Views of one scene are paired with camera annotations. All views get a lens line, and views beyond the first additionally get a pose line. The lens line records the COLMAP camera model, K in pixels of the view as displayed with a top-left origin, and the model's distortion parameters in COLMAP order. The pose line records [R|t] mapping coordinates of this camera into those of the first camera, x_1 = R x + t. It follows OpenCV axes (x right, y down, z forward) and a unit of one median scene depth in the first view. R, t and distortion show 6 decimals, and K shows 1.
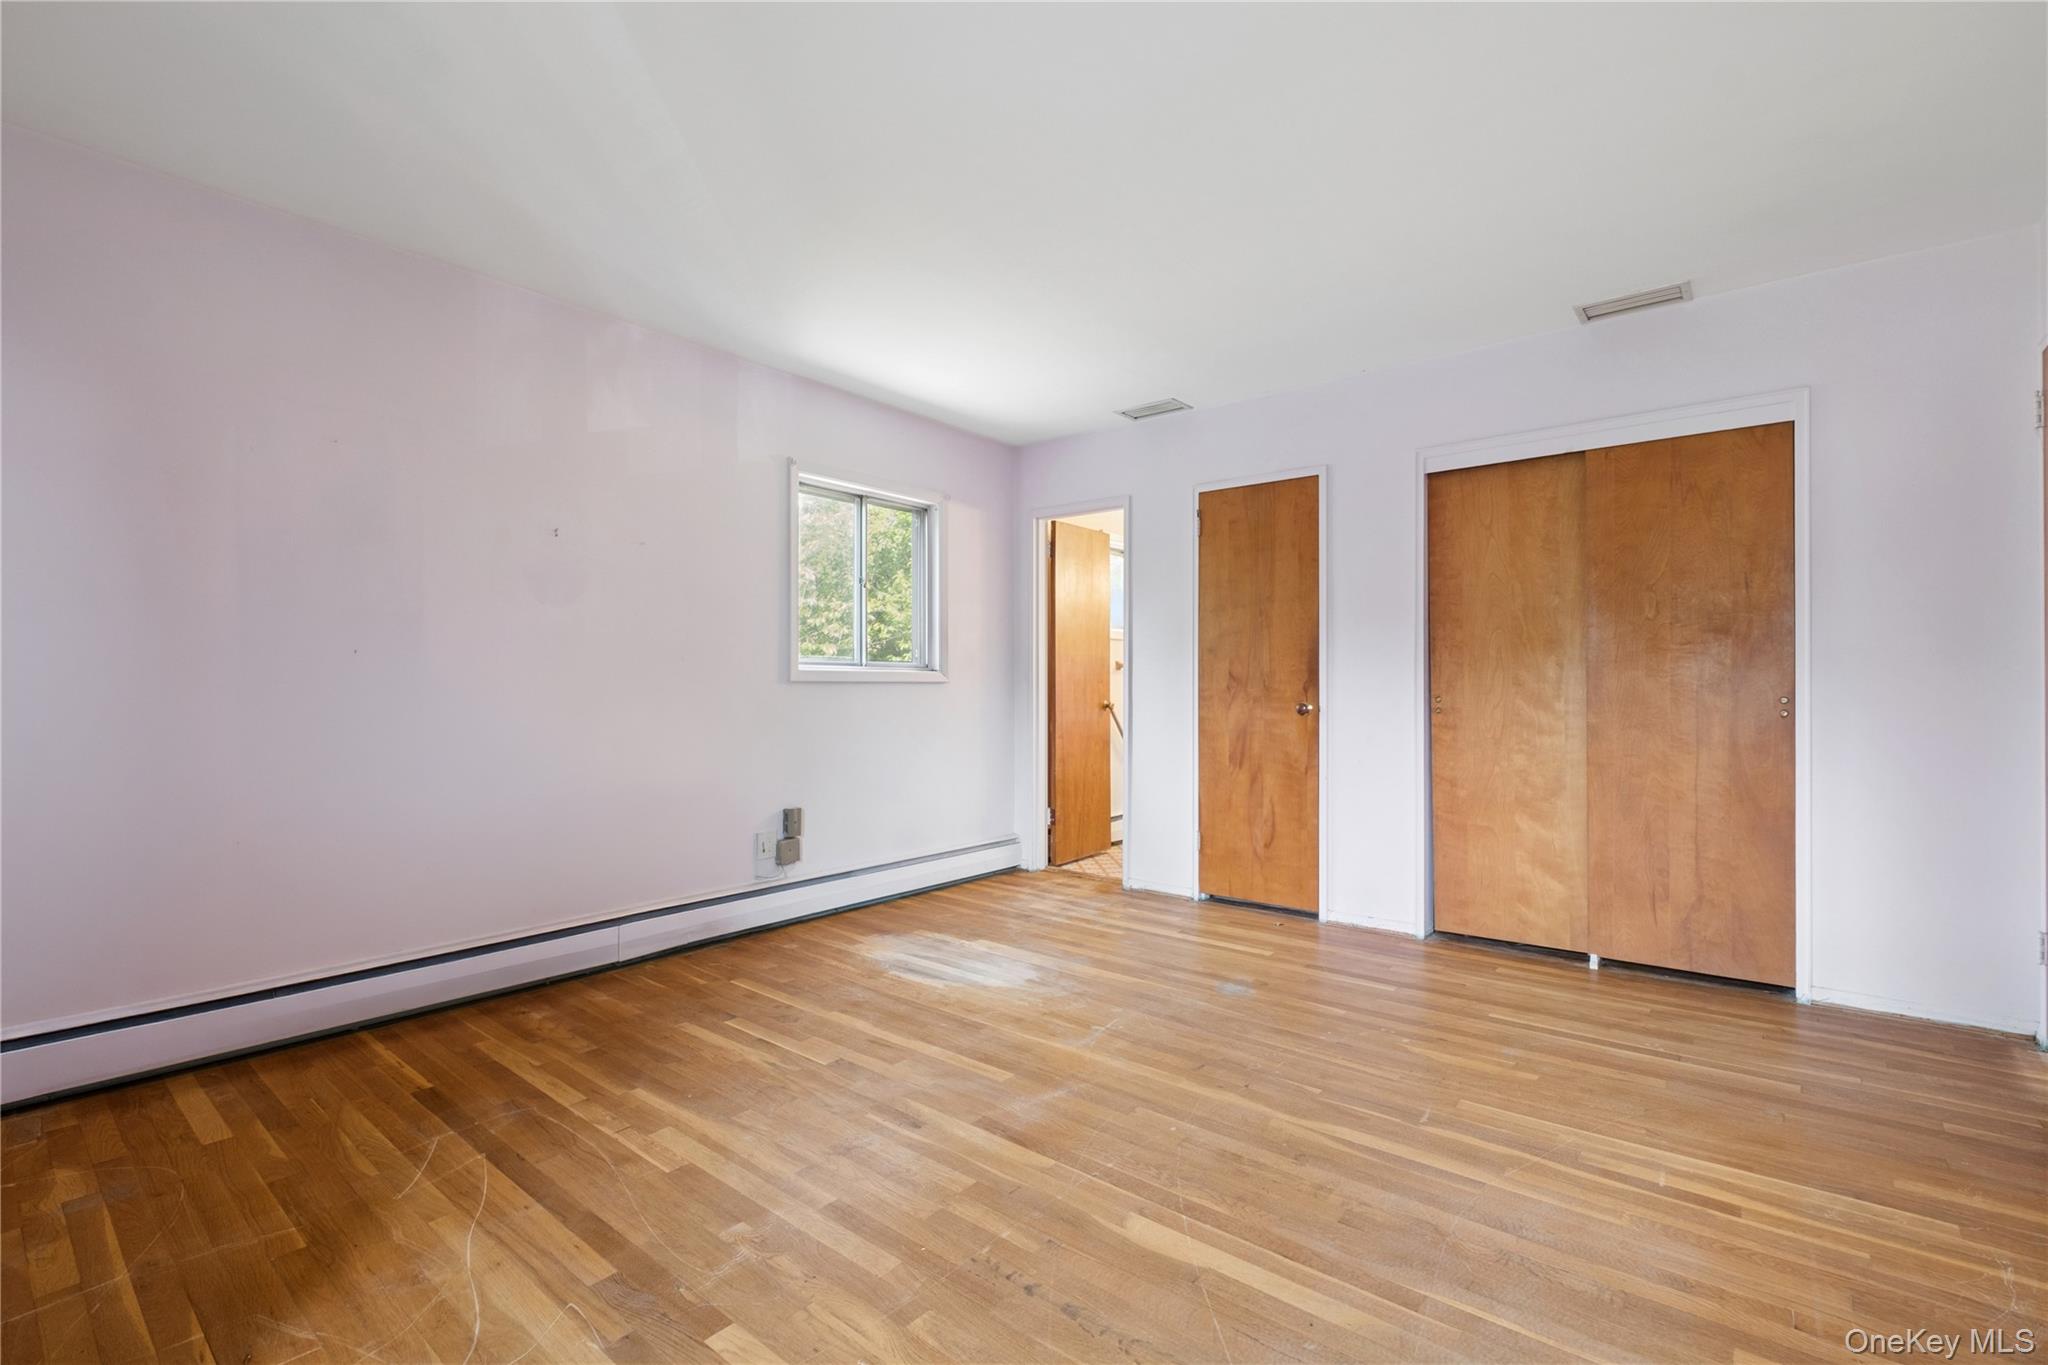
lens RADIAL K [[895.6, 0, 1013.2], [0, 895.6, 677.7], [0, 0, 1]] dist [0.002805, -0.003122]
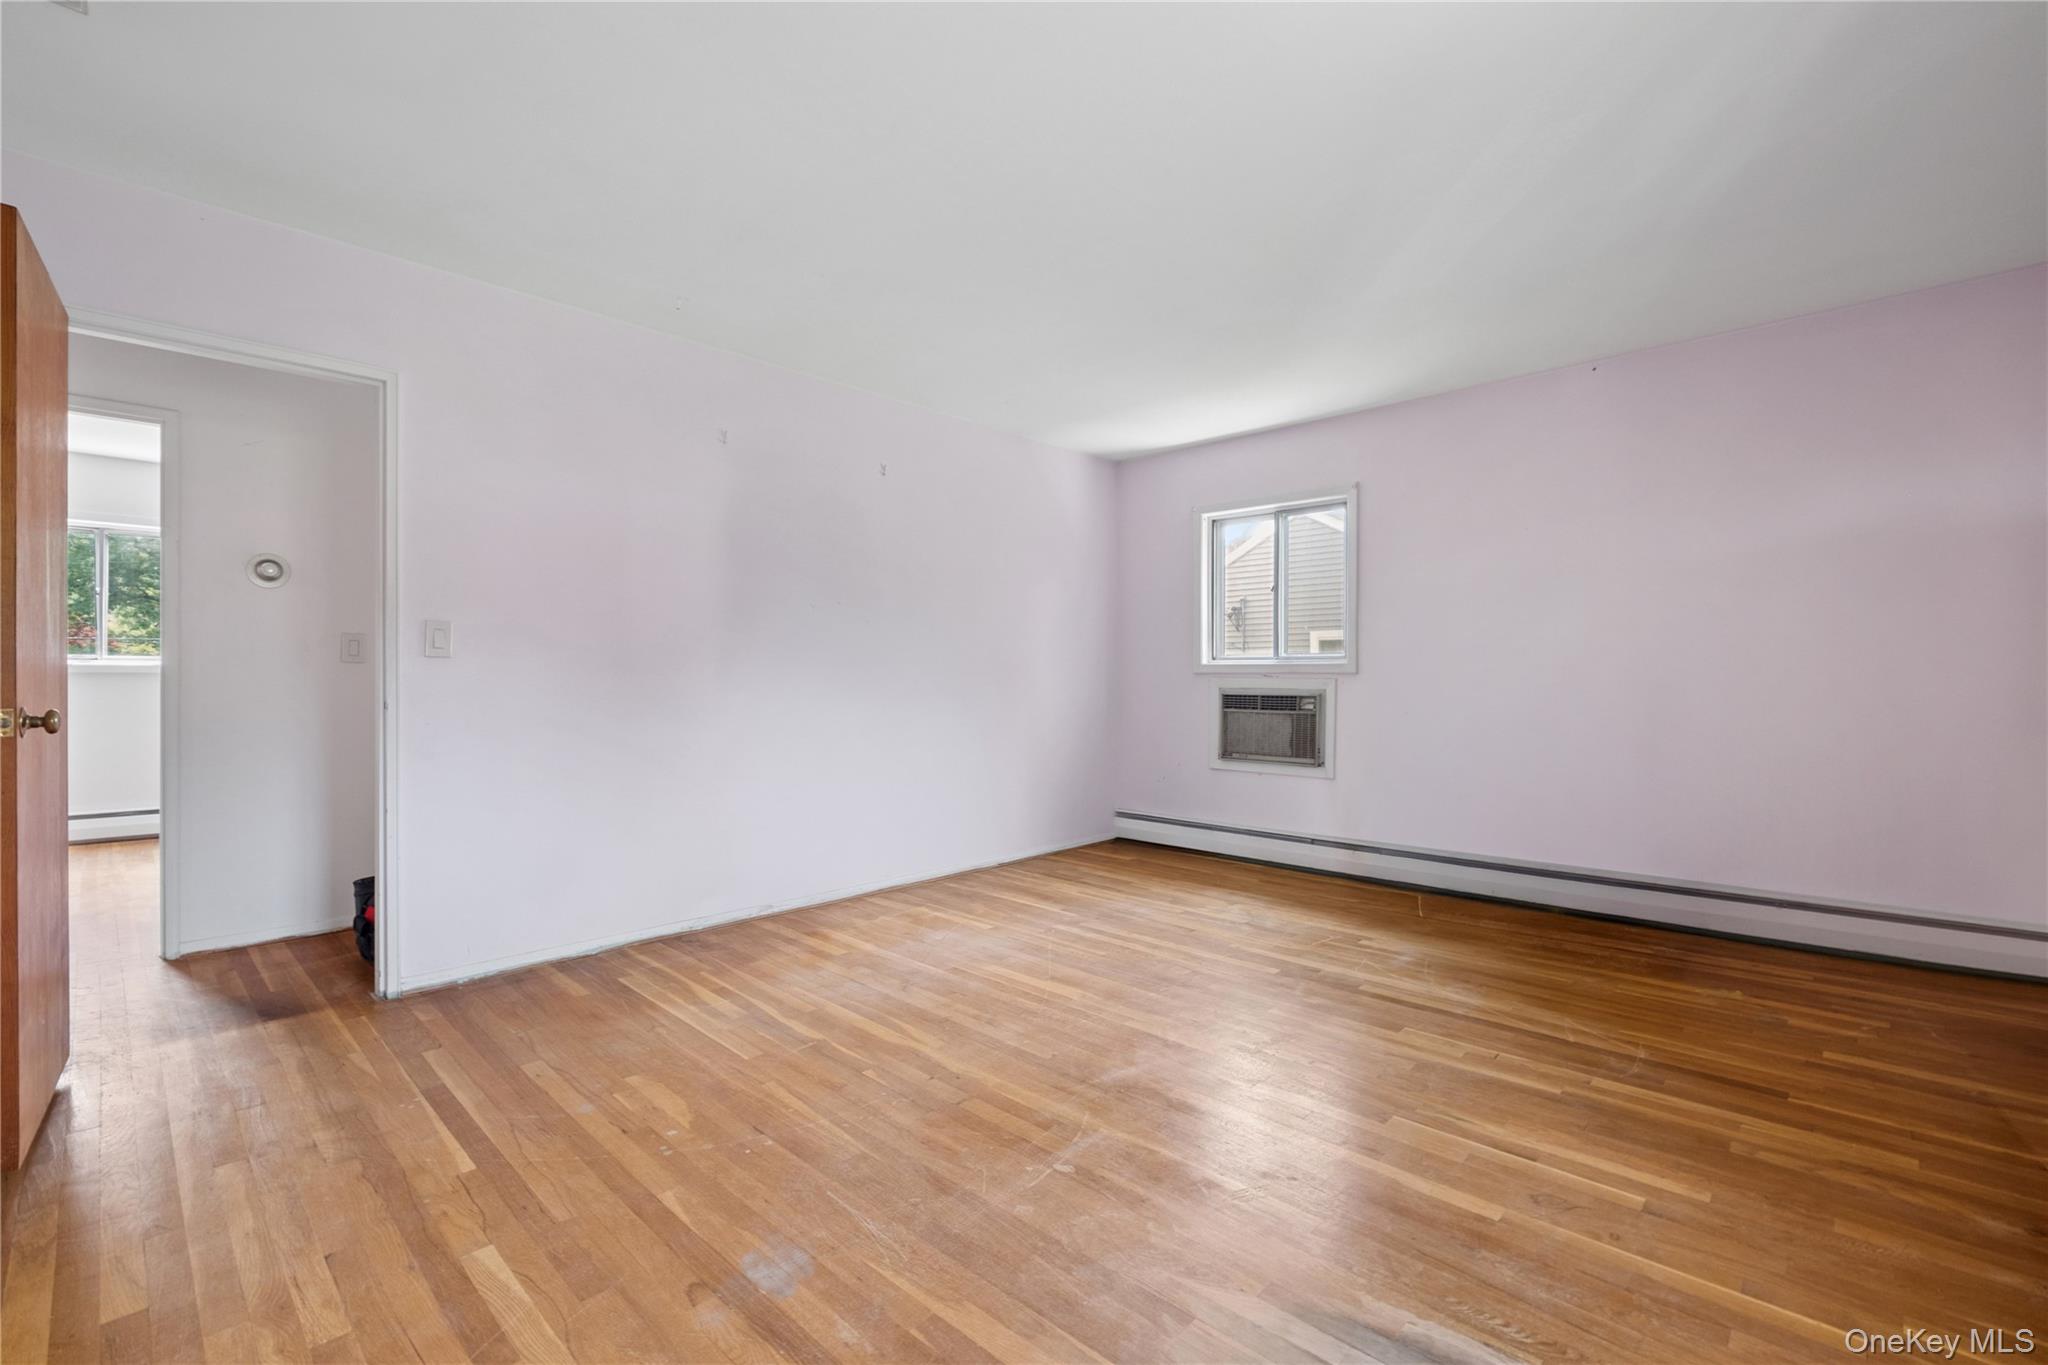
lens RADIAL K [[895.6, 0, 1019.7], [0, 895.6, 677.5], [0, 0, 1]] dist [0.002805, -0.003122]
pose [[-0.997878, 0.000918, 0.065103, 0.085081], [0.000258, 0.999948, -0.010148, 0.017639], [-0.065109, -0.010109, -0.997827, 1.739509]]
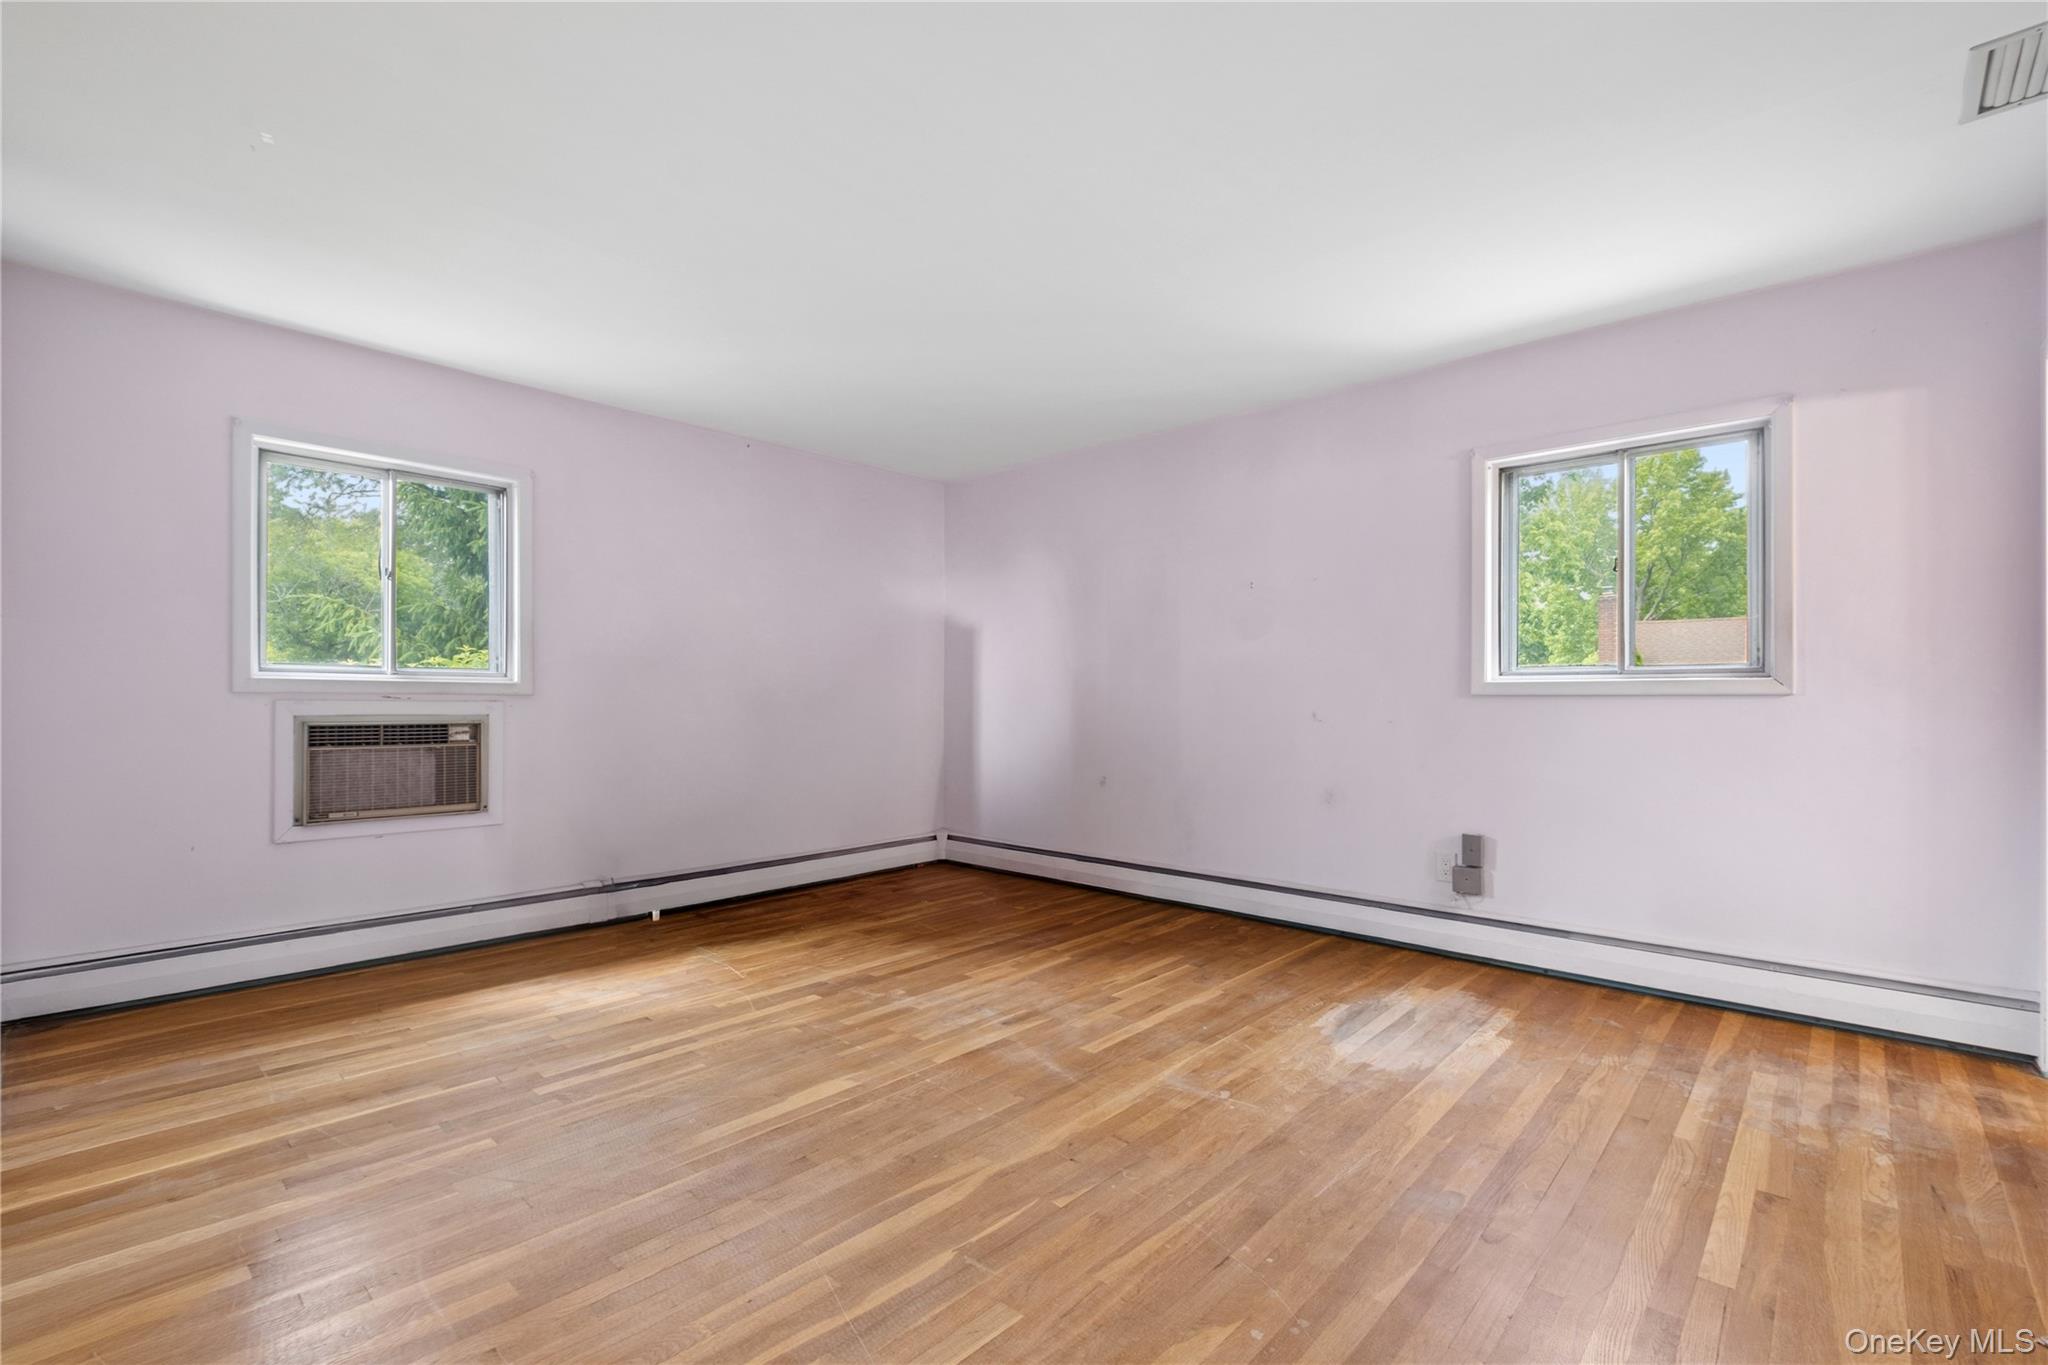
lens RADIAL K [[895.6, 0, 1055.9], [0, 895.6, 692.7], [0, 0, 1]] dist [0.002805, -0.003122]
pose [[-0.024581, -0.007048, -0.999673, 0.990804], [0.009008, 0.999933, -0.007272, 0.006832], [0.999657, -0.009184, -0.024516, 0.881519]]
